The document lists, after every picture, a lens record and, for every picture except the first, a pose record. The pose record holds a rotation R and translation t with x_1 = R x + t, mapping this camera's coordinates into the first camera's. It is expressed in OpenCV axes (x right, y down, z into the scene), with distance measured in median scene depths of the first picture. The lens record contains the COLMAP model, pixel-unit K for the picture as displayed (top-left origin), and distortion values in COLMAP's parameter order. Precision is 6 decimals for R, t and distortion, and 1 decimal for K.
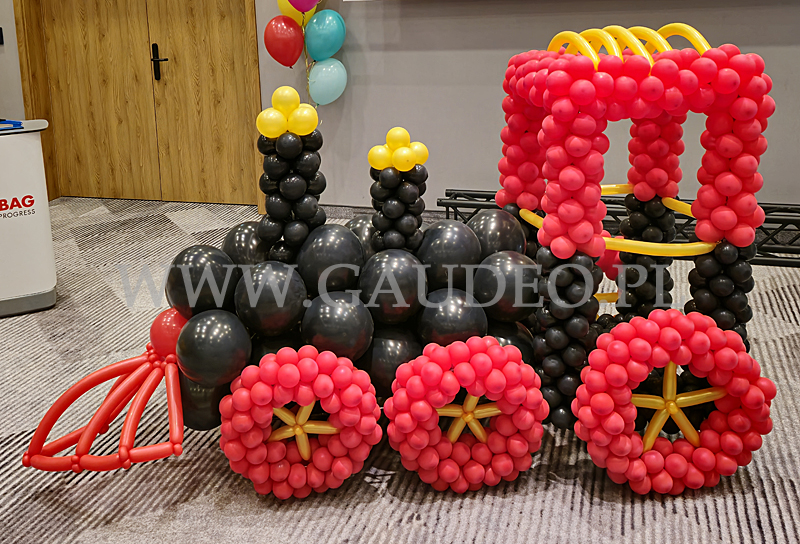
lens RADIAL K [[894.9, 0, 398.3], [0, 894.9, 133.8], [0, 0, 1]] dist [0.093527, -0.170745]
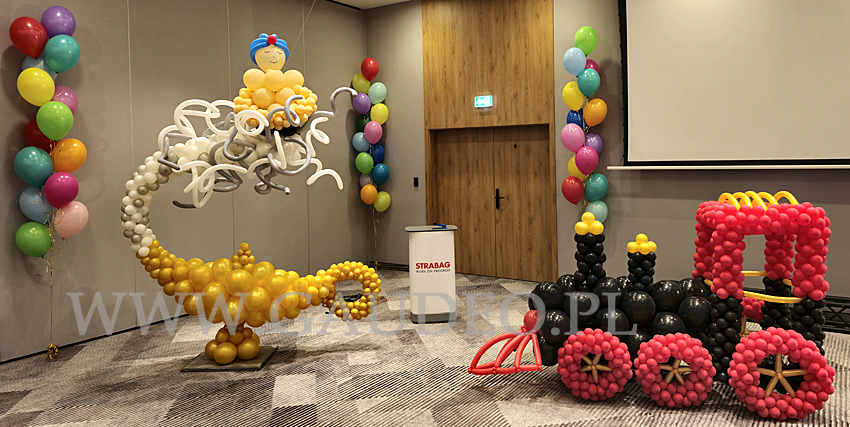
lens RADIAL K [[765.1, 0, 397.9], [0, 765.1, 138.1], [0, 0, 1]] dist [0.059252, -0.075135]
pose [[0.957051, 0.017598, -0.289384, -0.031441], [-0.064156, 0.986265, -0.152200, 0.089378], [0.282731, 0.164229, 0.945035, -1.004457]]
